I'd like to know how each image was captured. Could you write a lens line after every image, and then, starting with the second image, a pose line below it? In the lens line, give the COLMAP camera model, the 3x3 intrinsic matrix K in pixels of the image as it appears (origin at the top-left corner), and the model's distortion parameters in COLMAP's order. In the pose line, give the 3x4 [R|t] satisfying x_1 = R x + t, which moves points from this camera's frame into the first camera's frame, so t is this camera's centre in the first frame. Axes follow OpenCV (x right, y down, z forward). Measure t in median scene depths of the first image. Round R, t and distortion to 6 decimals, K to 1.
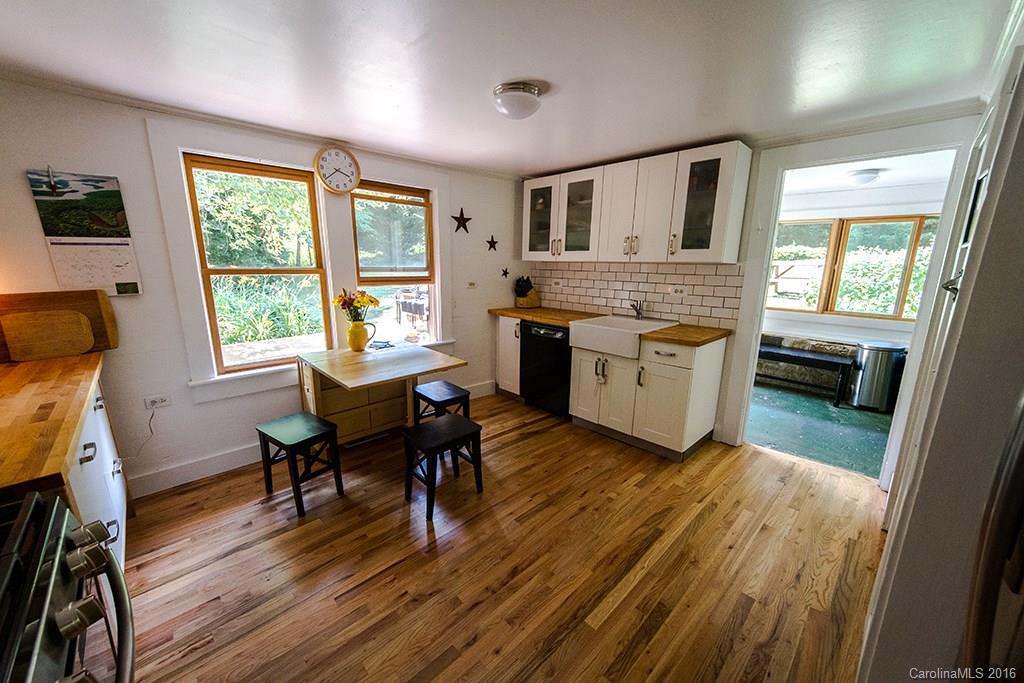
lens RADIAL K [[383.6, 0, 509.9], [0, 383.6, 345.2], [0, 0, 1]] dist [-0.000848, -0.000423]
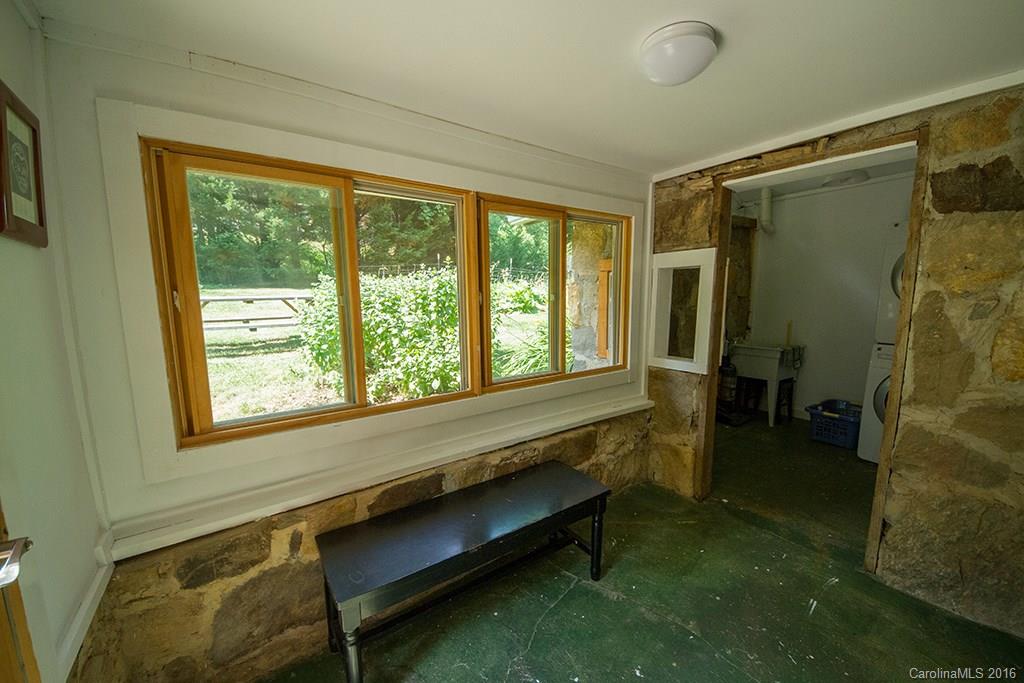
lens RADIAL K [[383.6, 0, 513.6], [0, 383.6, 341.9], [0, 0, 1]] dist [-0.000848, -0.000423]
pose [[0.143717, -0.143836, 0.979110, 0.369960], [0.222050, 0.968841, 0.109734, -0.189957], [-0.964385, 0.201641, 0.171177, 0.880647]]
